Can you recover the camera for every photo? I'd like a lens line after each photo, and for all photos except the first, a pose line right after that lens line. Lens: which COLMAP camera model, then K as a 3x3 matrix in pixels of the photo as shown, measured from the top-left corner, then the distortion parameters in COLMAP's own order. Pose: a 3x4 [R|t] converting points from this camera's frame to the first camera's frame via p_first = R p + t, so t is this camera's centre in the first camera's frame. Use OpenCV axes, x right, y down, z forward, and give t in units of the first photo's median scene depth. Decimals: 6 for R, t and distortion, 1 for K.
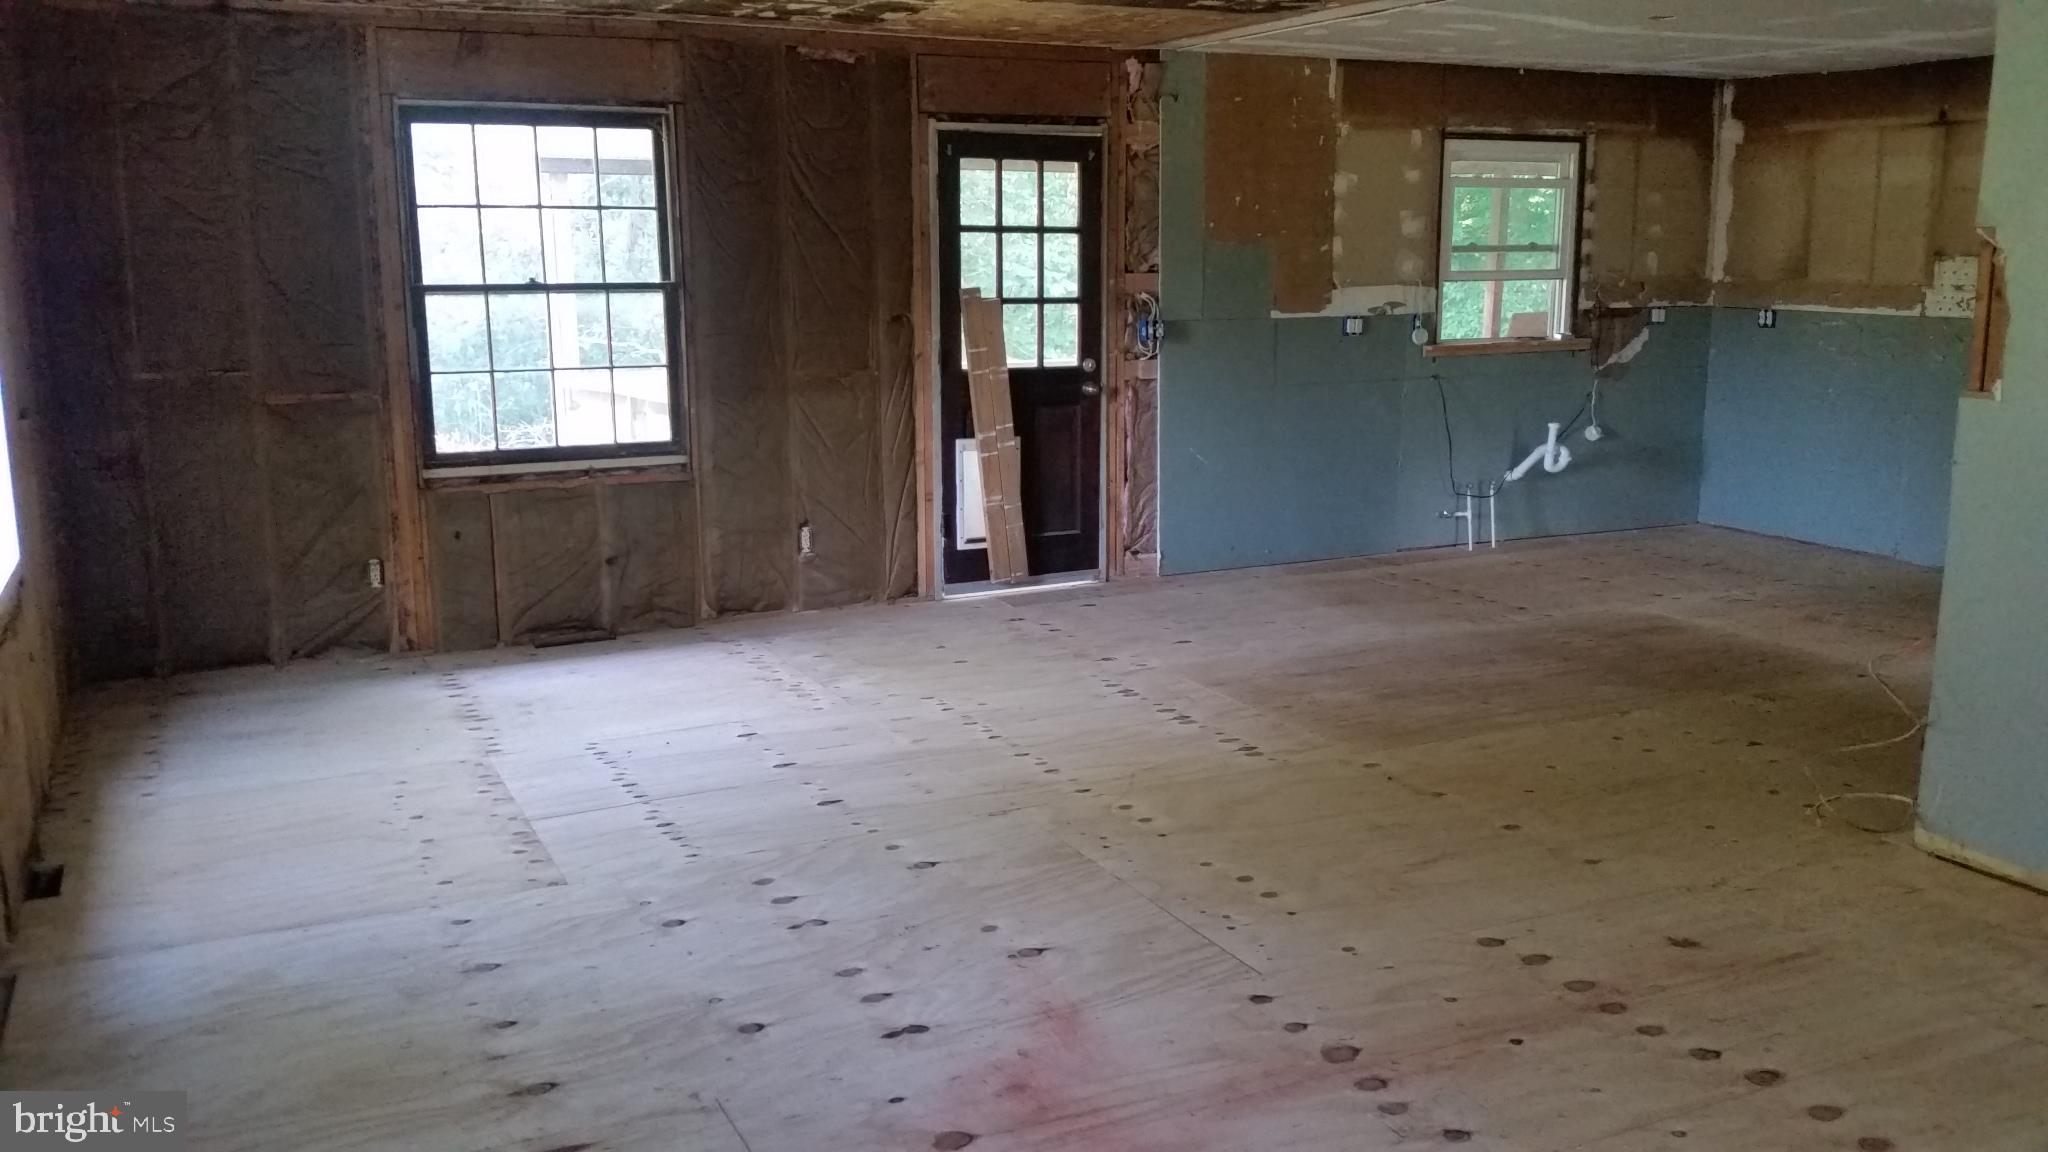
lens RADIAL K [[1662.8, 0, 1019.6], [0, 1662.8, 555.7], [0, 0, 1]] dist [0.193913, -0.514404]
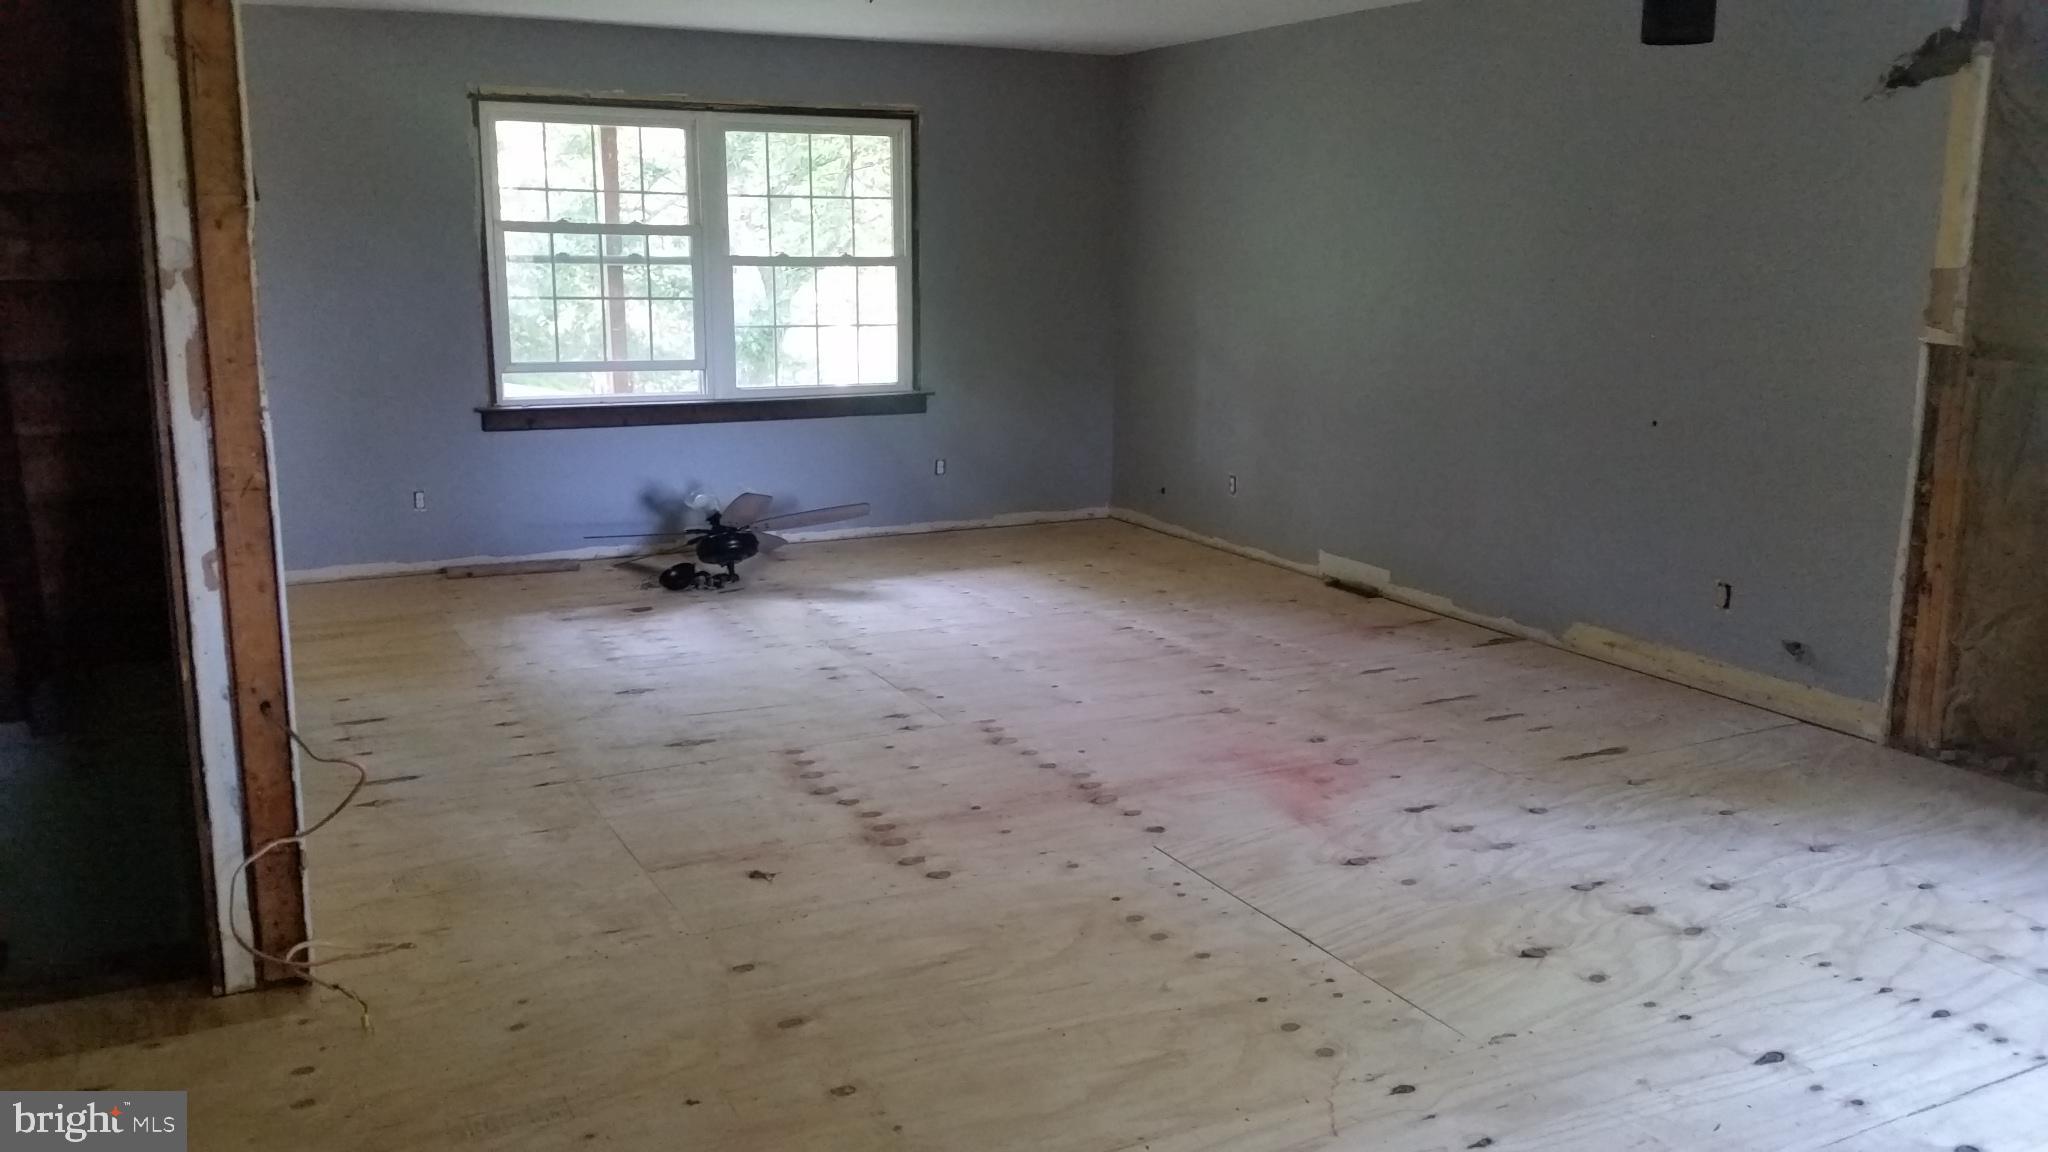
lens RADIAL K [[1662.8, 0, 1019.6], [0, 1662.8, 555.7], [0, 0, 1]] dist [0.193913, -0.514404]
pose [[-0.999797, 0.001576, -0.020101, 0.262027], [-0.005921, 0.930044, 0.367401, -0.373026], [0.019274, 0.367446, -0.929845, 2.023079]]
